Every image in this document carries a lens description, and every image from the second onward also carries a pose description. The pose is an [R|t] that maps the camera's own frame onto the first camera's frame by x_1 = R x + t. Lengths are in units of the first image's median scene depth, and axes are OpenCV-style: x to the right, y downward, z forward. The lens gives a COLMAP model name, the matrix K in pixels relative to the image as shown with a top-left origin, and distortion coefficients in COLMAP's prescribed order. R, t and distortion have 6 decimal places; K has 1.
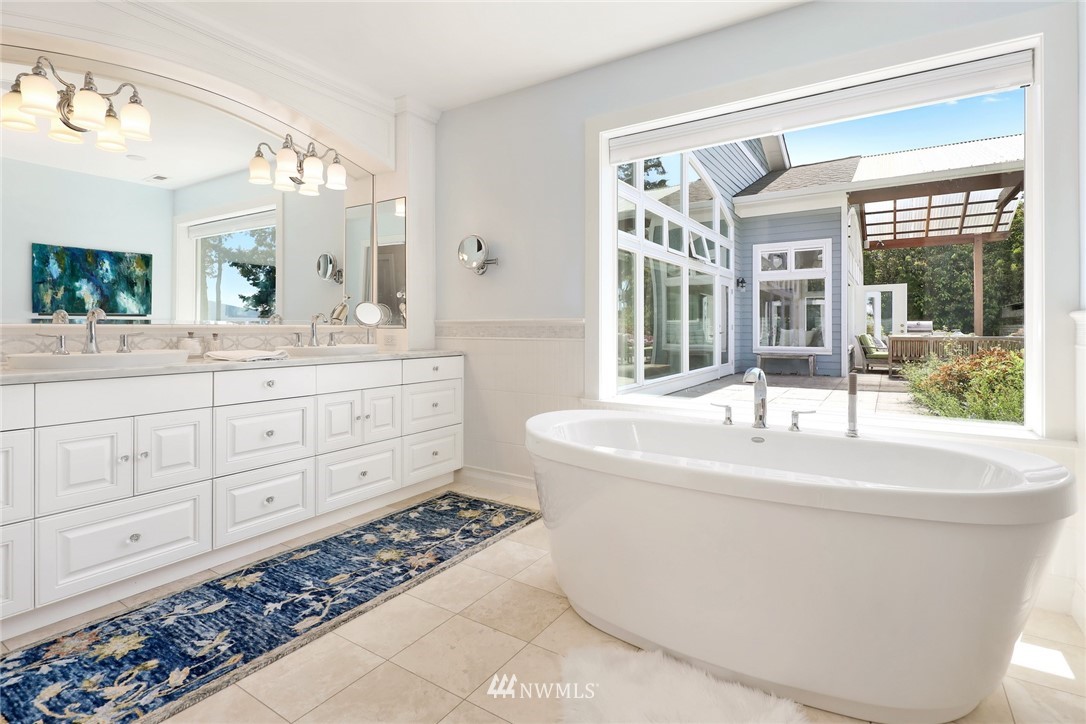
lens RADIAL K [[532.1, 0, 543.0], [0, 532.1, 362.0], [0, 0, 1]] dist [0.000382, 0.000064]
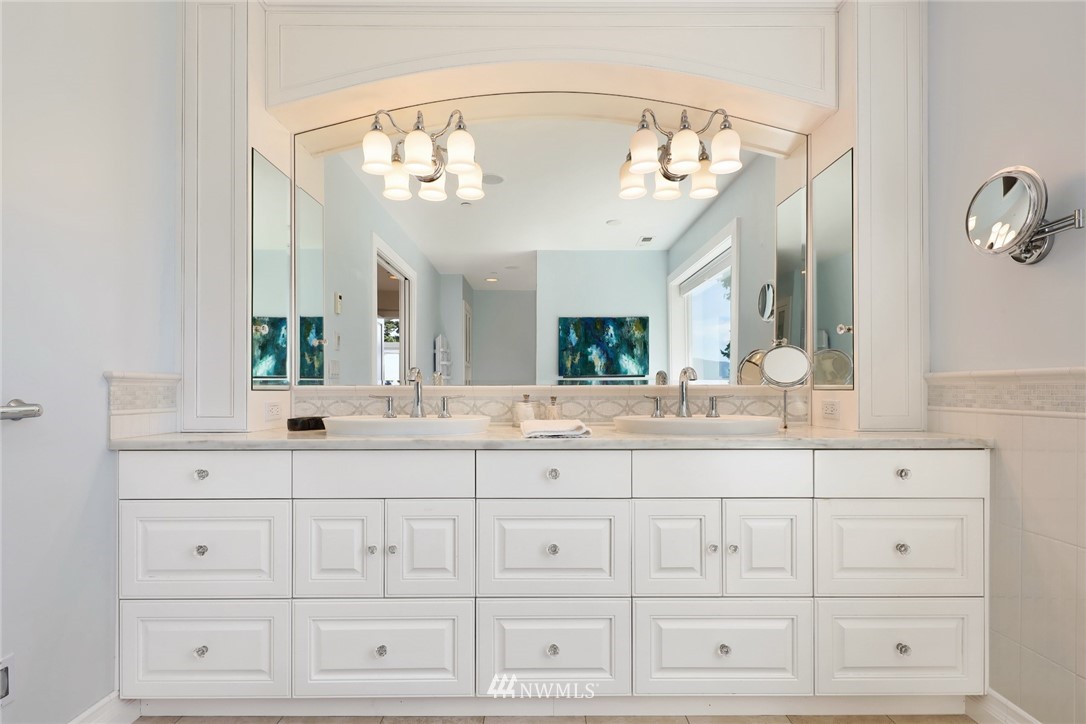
lens RADIAL K [[535.0, 0, 542.3], [0, 535.0, 389.0], [0, 0, 1]] dist [0.001310, -0.000150]
pose [[0.545281, 0.000054, -0.838254, 0.019218], [-0.050888, 0.998158, -0.033038, -0.021720], [0.836707, 0.060673, 0.544279, 0.321408]]
